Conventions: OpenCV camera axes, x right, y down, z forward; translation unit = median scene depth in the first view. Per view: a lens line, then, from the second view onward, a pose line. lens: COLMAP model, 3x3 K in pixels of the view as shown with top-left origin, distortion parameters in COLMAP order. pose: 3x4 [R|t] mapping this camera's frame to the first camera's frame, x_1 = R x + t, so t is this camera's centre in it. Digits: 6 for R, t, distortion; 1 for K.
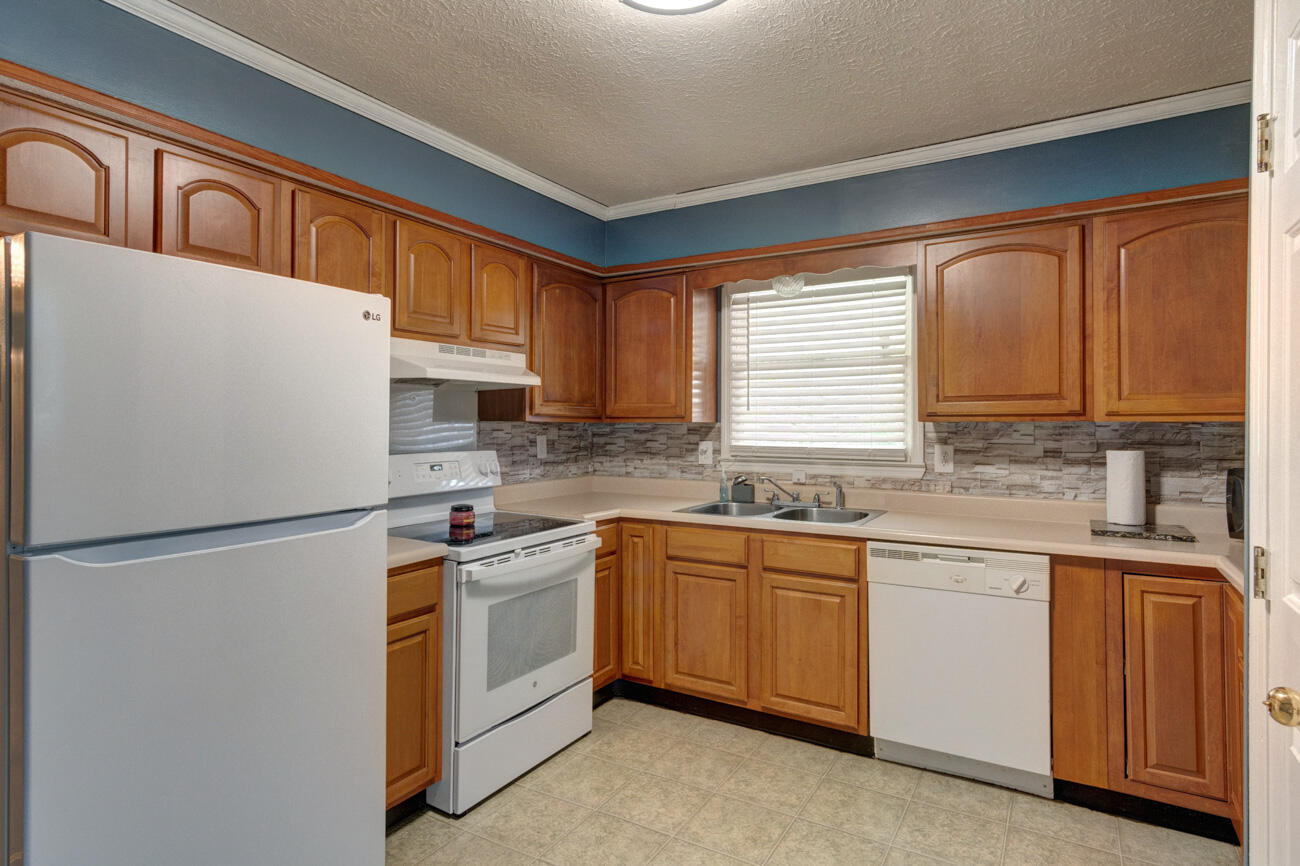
lens RADIAL K [[699.1, 0, 648.8], [0, 699.1, 423.4], [0, 0, 1]] dist [0.005844, 0.000864]
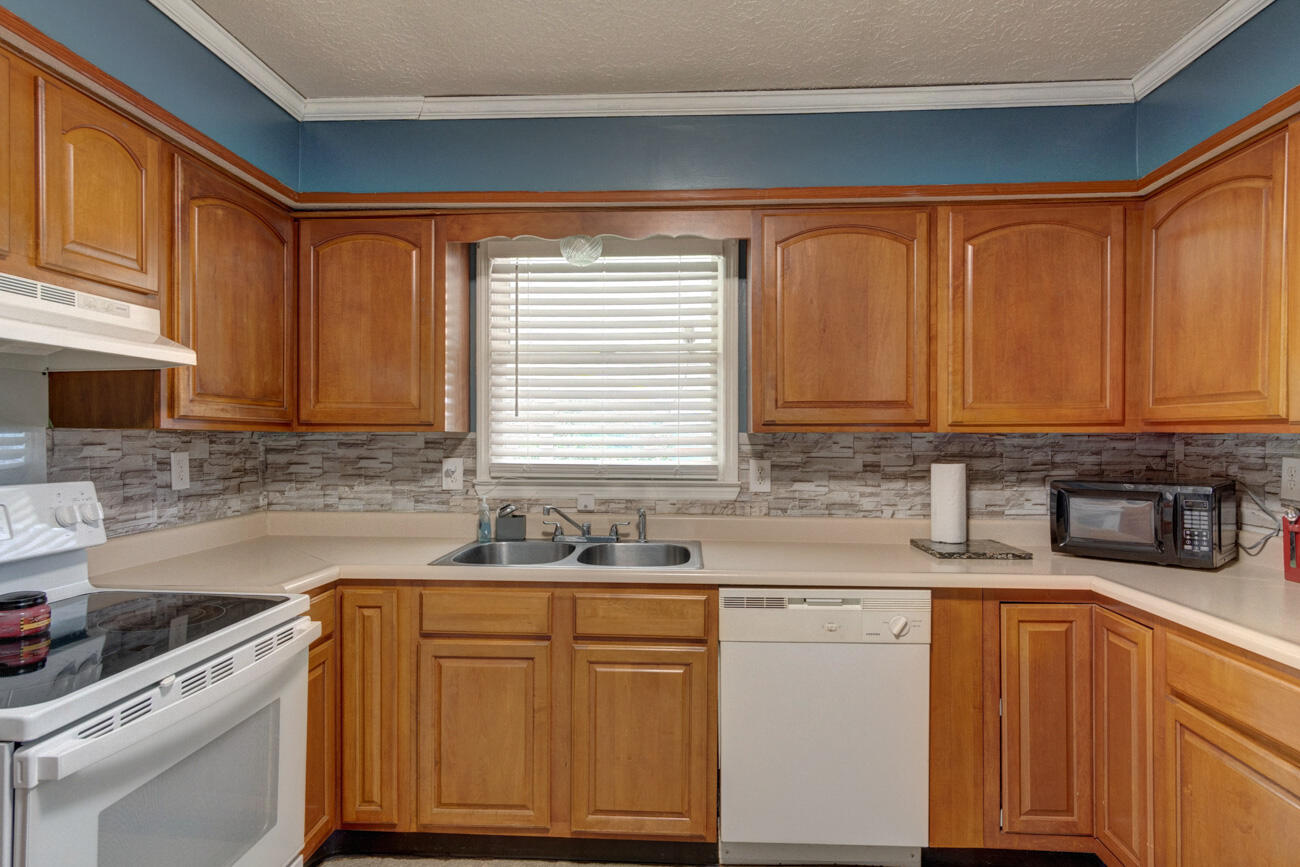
lens RADIAL K [[699.1, 0, 653.3], [0, 699.1, 440.9], [0, 0, 1]] dist [0.005844, 0.000864]
pose [[0.879441, -0.001620, 0.476004, -0.103516], [-0.002336, 0.999967, 0.007721, 0.001941], [-0.476001, -0.007902, 0.879409, 0.333760]]
